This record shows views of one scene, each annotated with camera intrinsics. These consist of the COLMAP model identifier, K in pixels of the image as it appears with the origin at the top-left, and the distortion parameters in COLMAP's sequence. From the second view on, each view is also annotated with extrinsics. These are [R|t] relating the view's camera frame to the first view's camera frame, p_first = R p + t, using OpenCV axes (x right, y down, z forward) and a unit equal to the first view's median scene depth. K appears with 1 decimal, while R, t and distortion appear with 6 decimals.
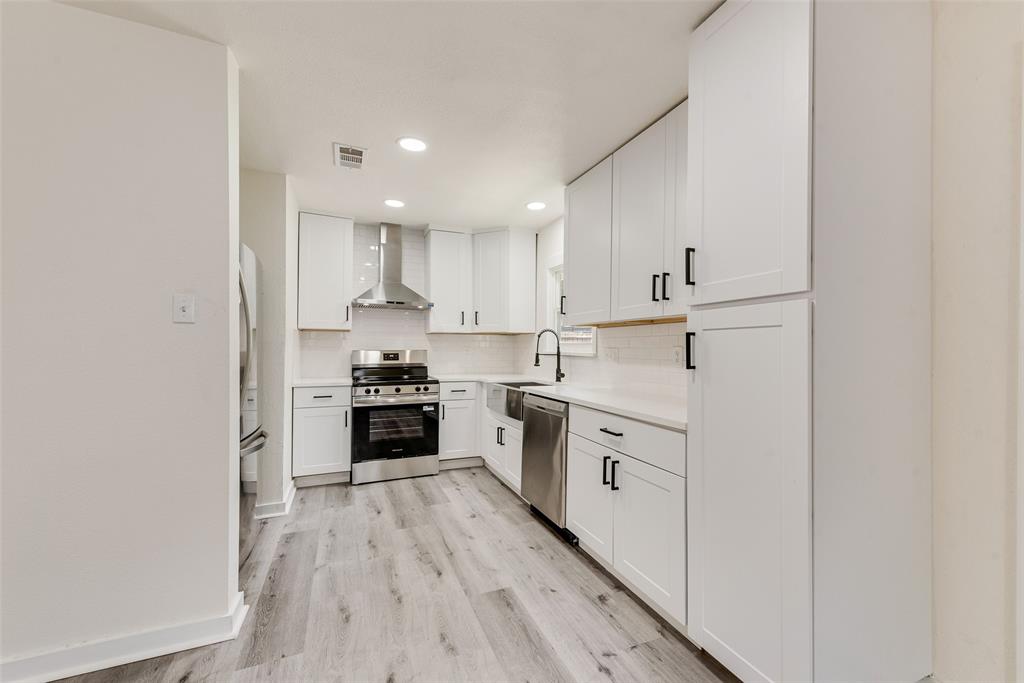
lens RADIAL K [[401.0, 0, 505.1], [0, 401.0, 345.2], [0, 0, 1]] dist [0.015636, -0.001473]
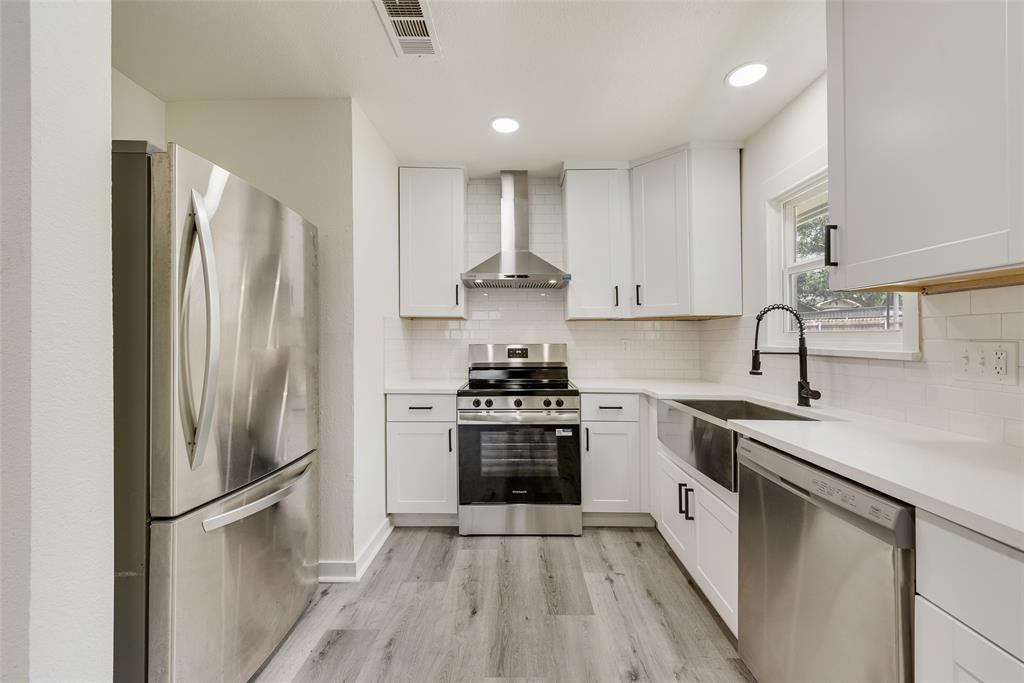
lens RADIAL K [[401.0, 0, 516.7], [0, 401.0, 319.0], [0, 0, 1]] dist [0.015636, -0.001473]
pose [[0.926399, -0.022749, -0.375856, -0.010958], [0.005882, 0.998926, -0.045963, 0.000635], [0.376498, 0.040370, 0.925538, 0.367927]]
